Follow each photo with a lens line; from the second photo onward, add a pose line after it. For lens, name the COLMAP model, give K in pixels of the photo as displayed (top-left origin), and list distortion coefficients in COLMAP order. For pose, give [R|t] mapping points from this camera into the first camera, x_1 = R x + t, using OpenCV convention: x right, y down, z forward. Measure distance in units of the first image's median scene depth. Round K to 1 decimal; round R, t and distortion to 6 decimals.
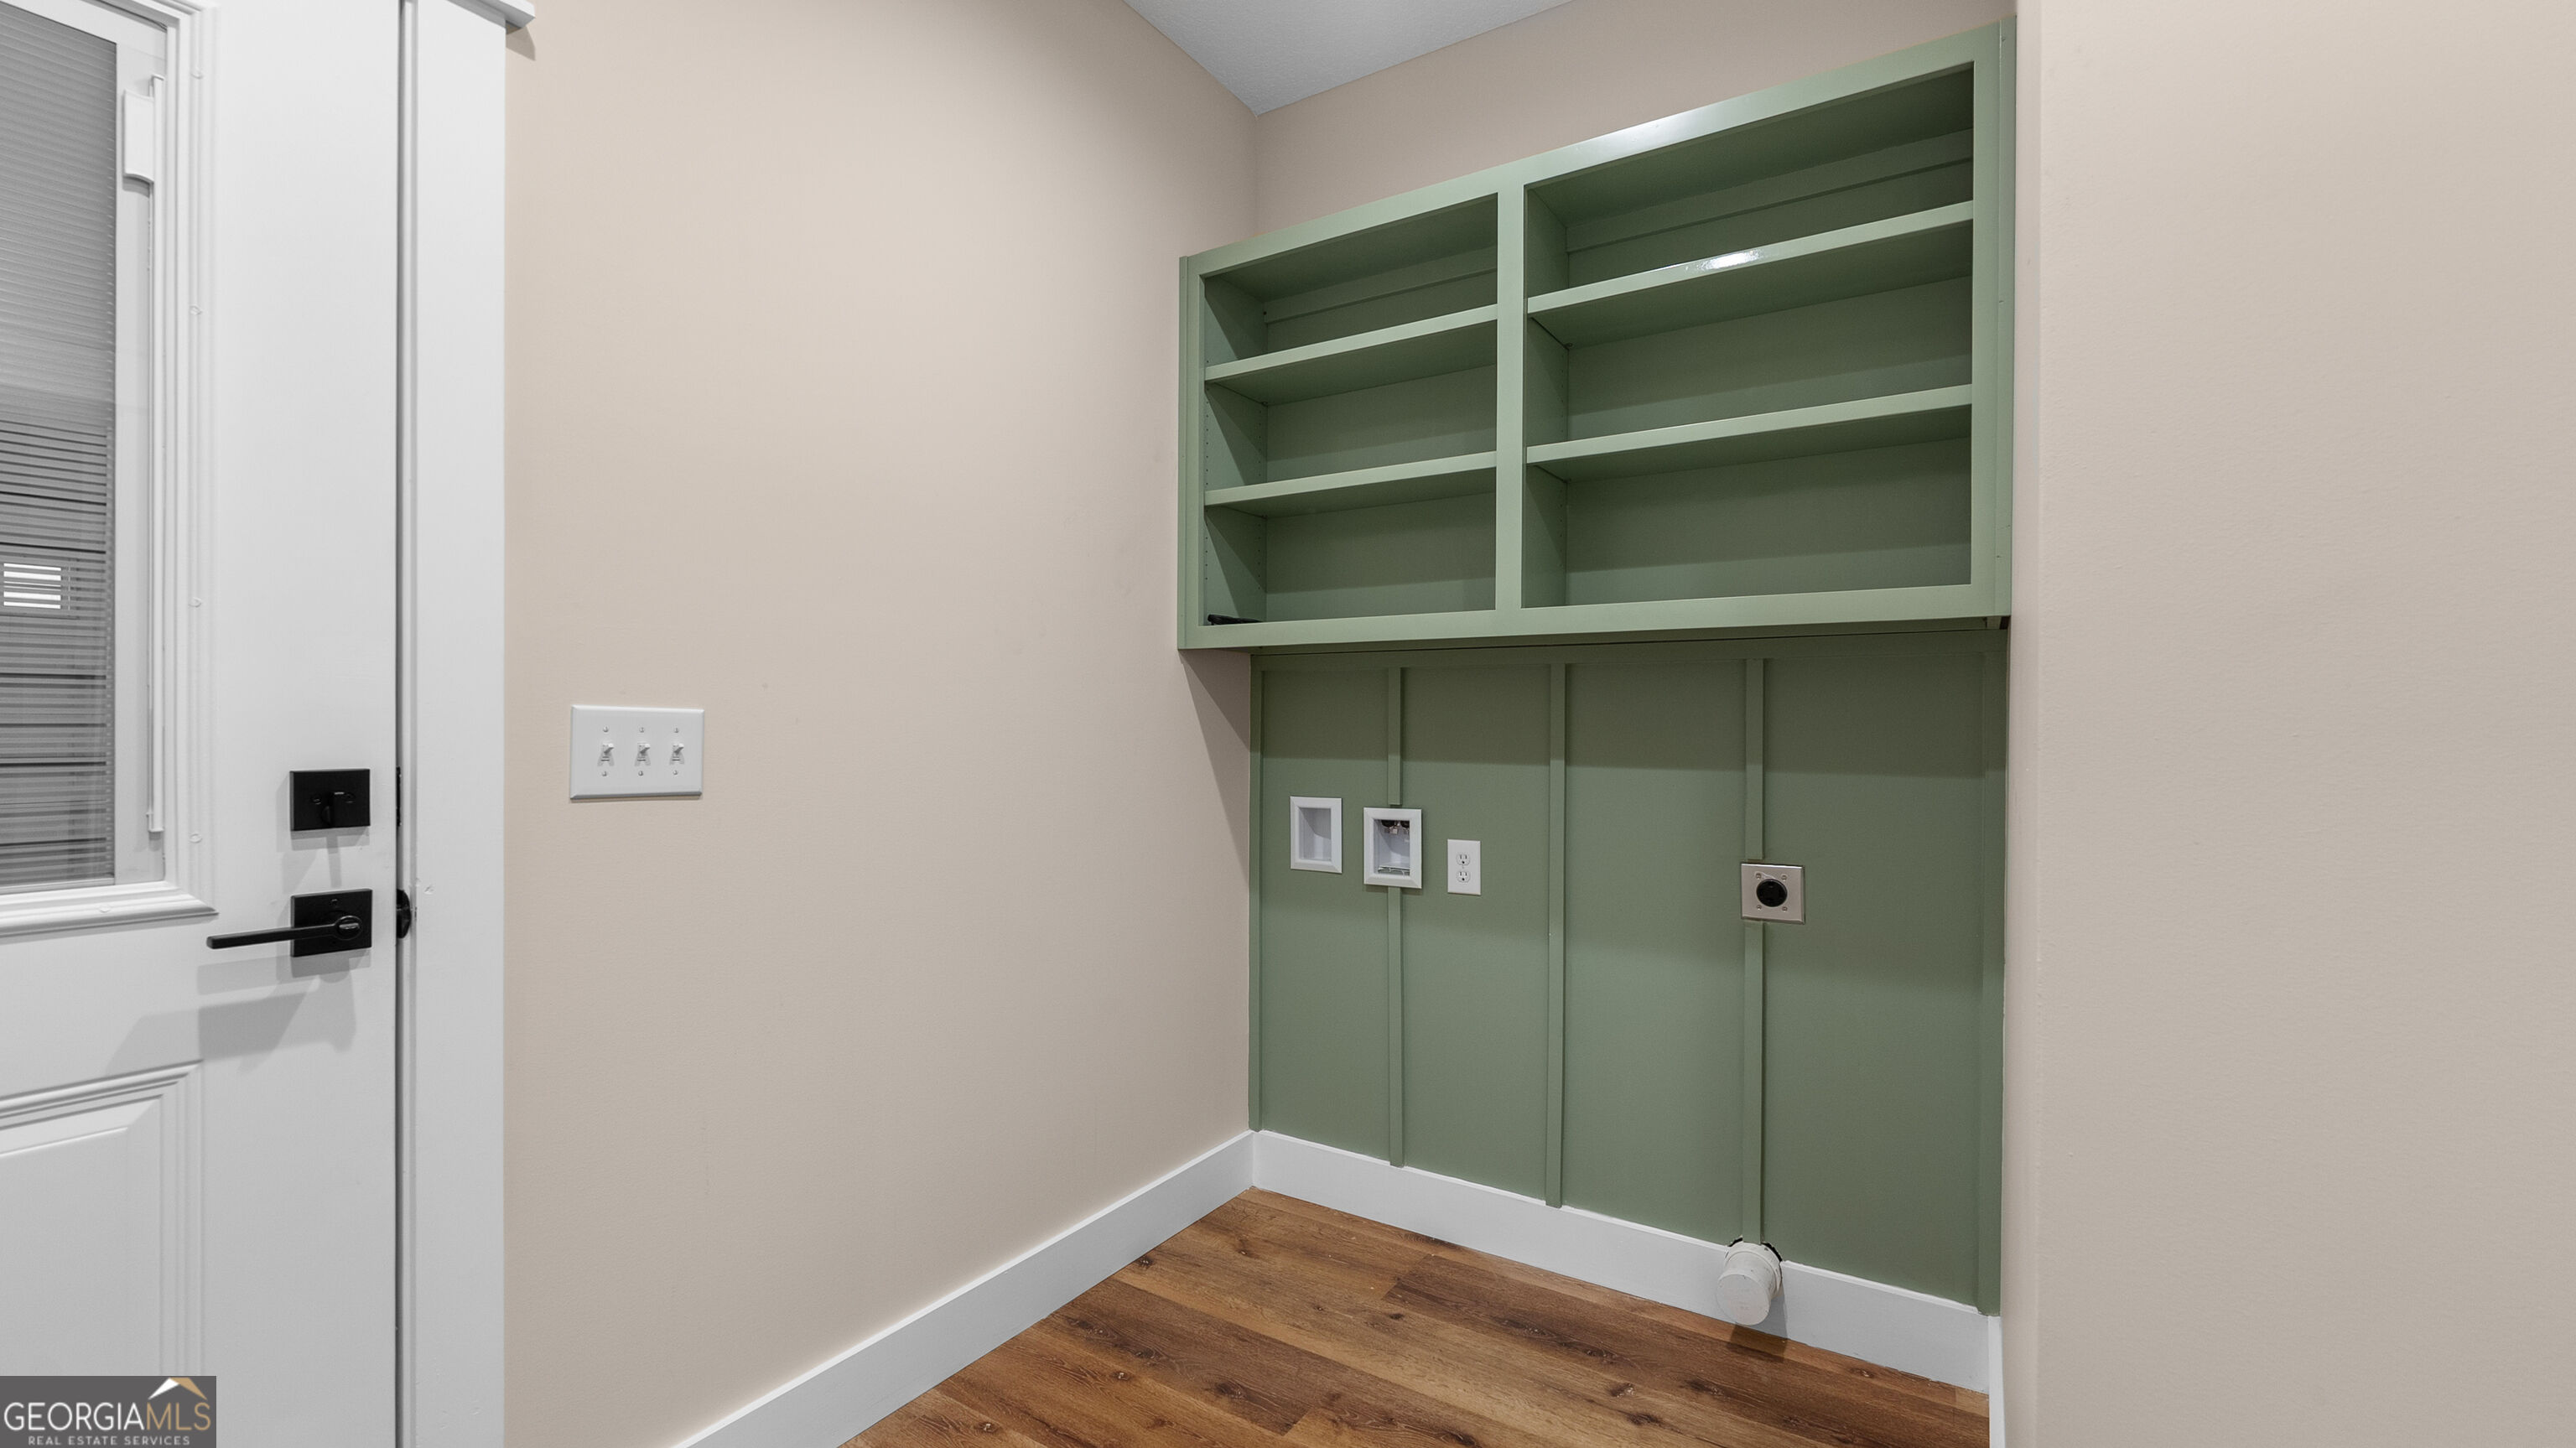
lens RADIAL K [[1039.5, 0, 1288.0], [0, 1039.5, 724.0], [0, 0, 1]] dist [0.000498, -0.000068]
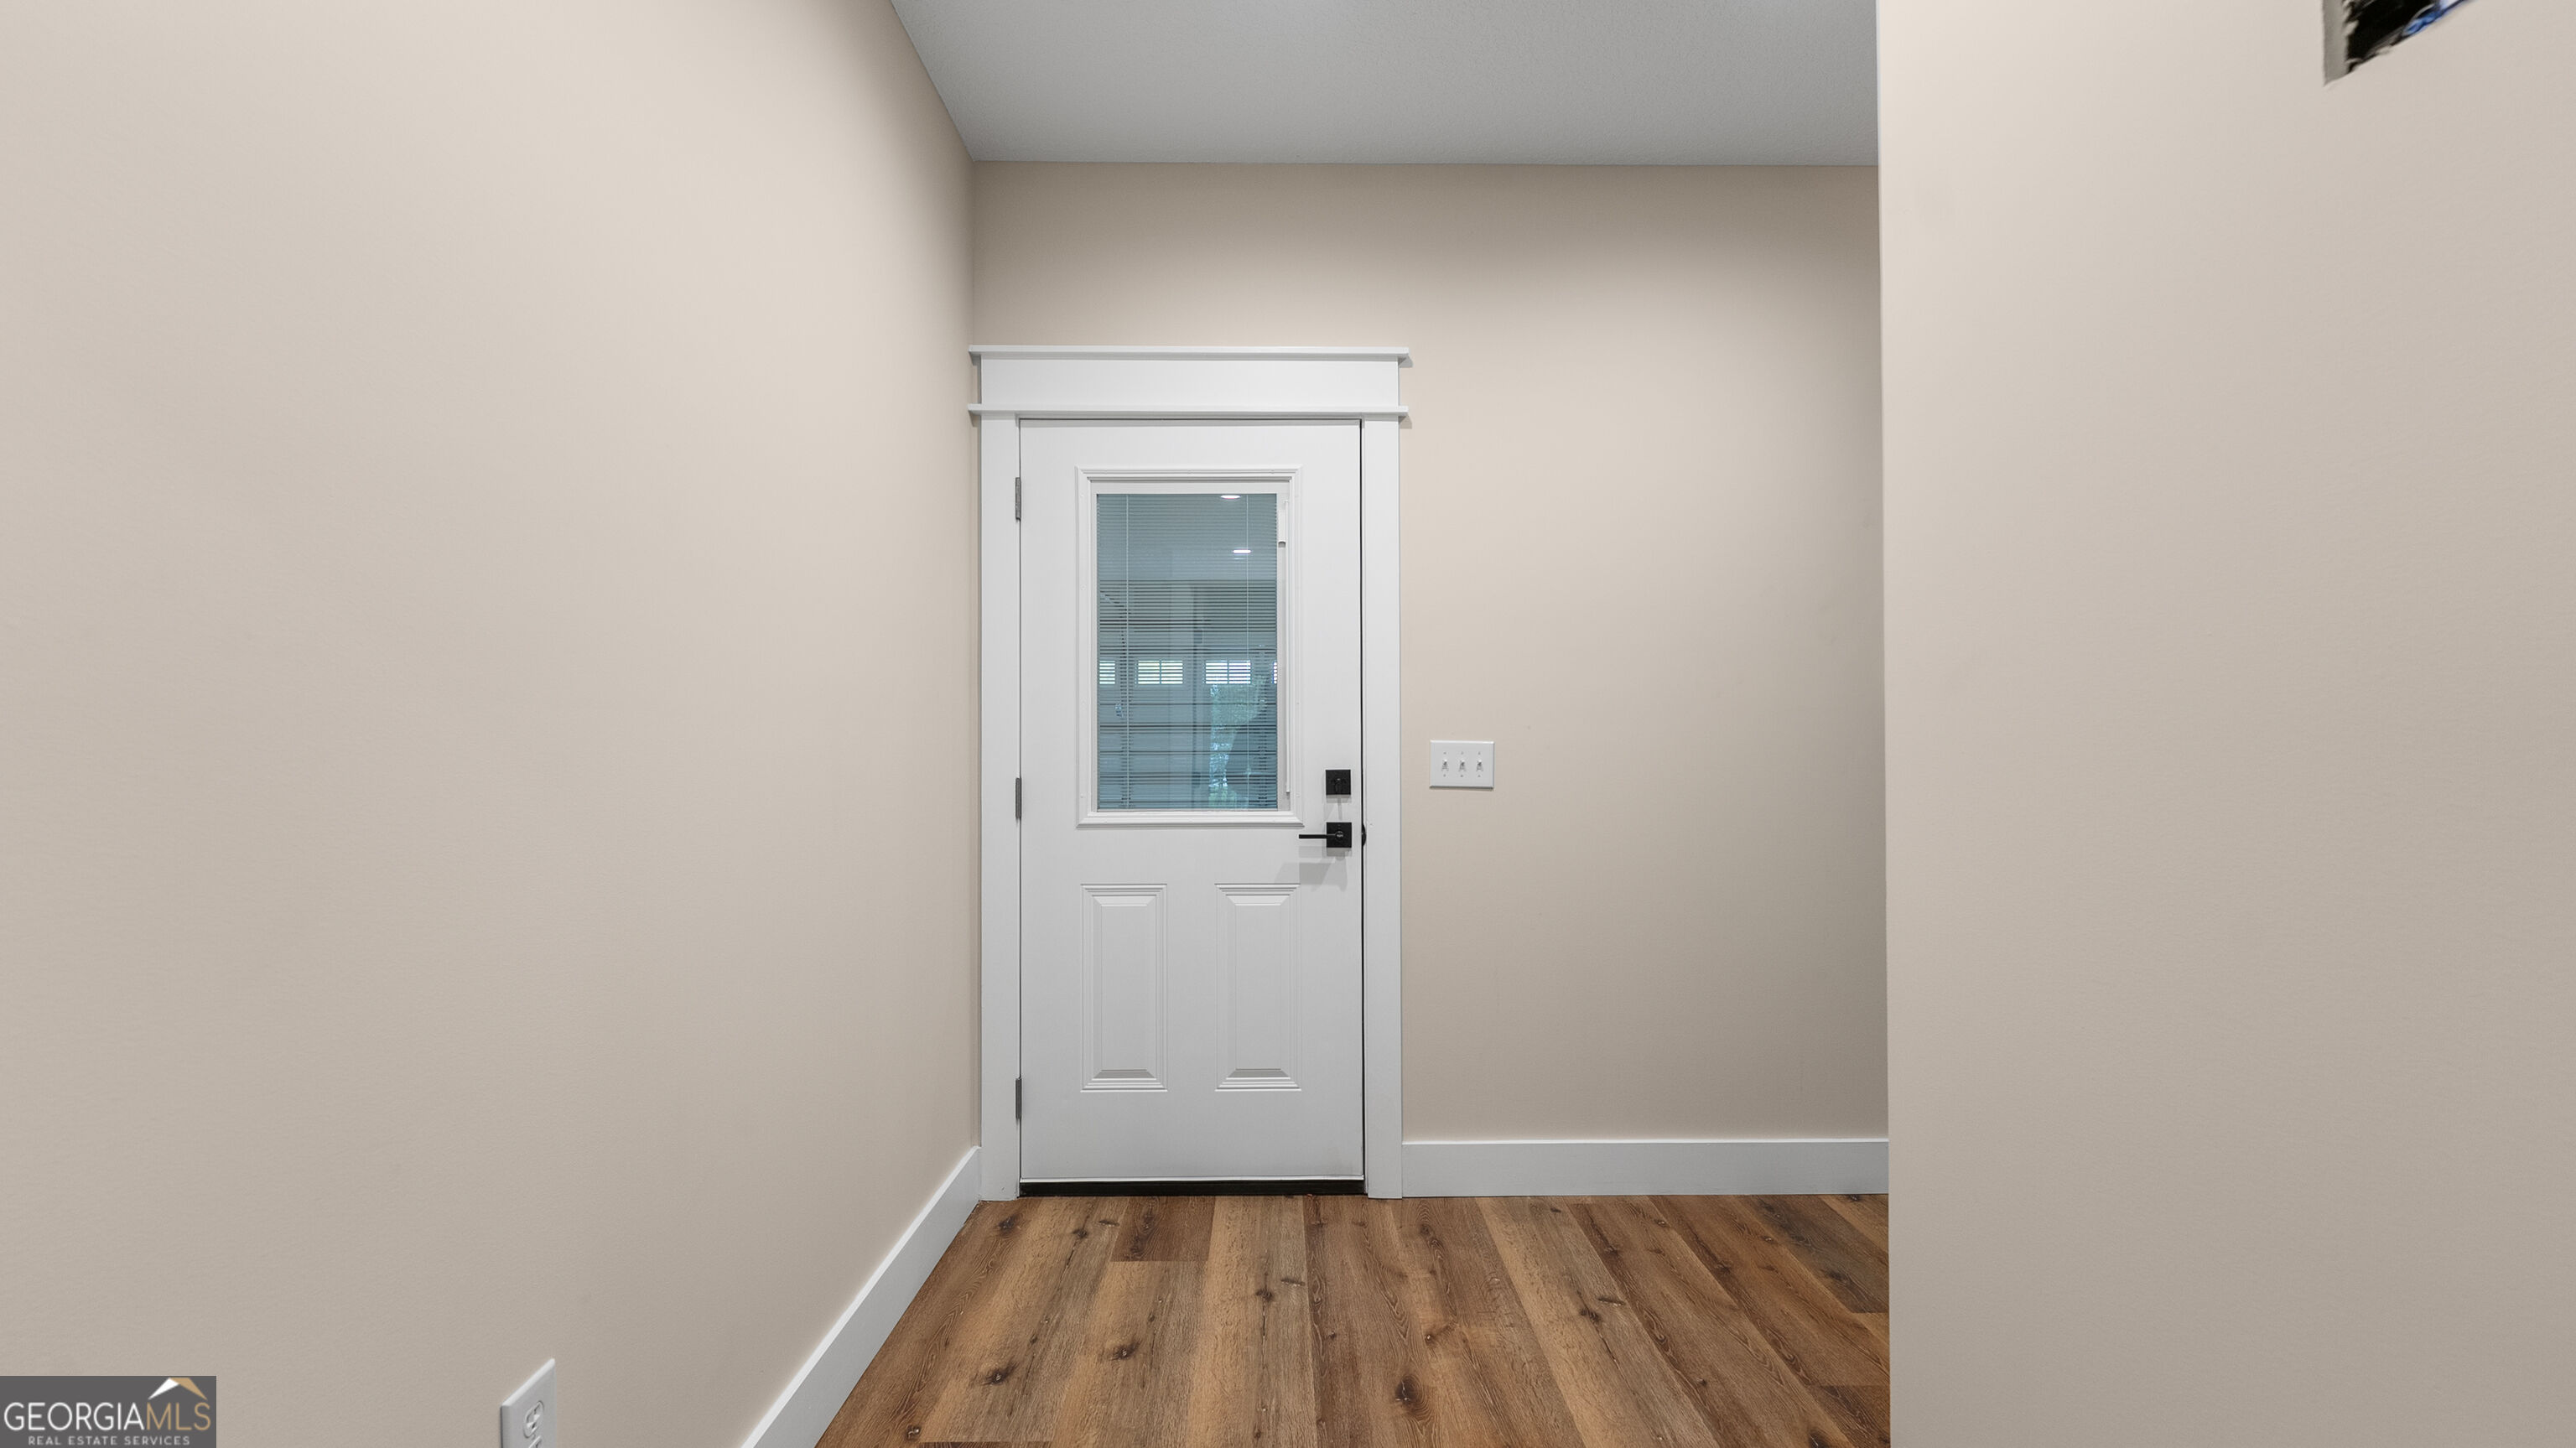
lens RADIAL K [[1083.2, 0, 1288.0], [0, 1083.2, 724.0], [0, 0, 1]] dist [0.000331, 0.000078]
pose [[0.540589, -0.021035, -0.841024, 1.031681], [0.006601, 0.999763, -0.020763, -0.009405], [0.841261, 0.005673, 0.540600, -0.402207]]
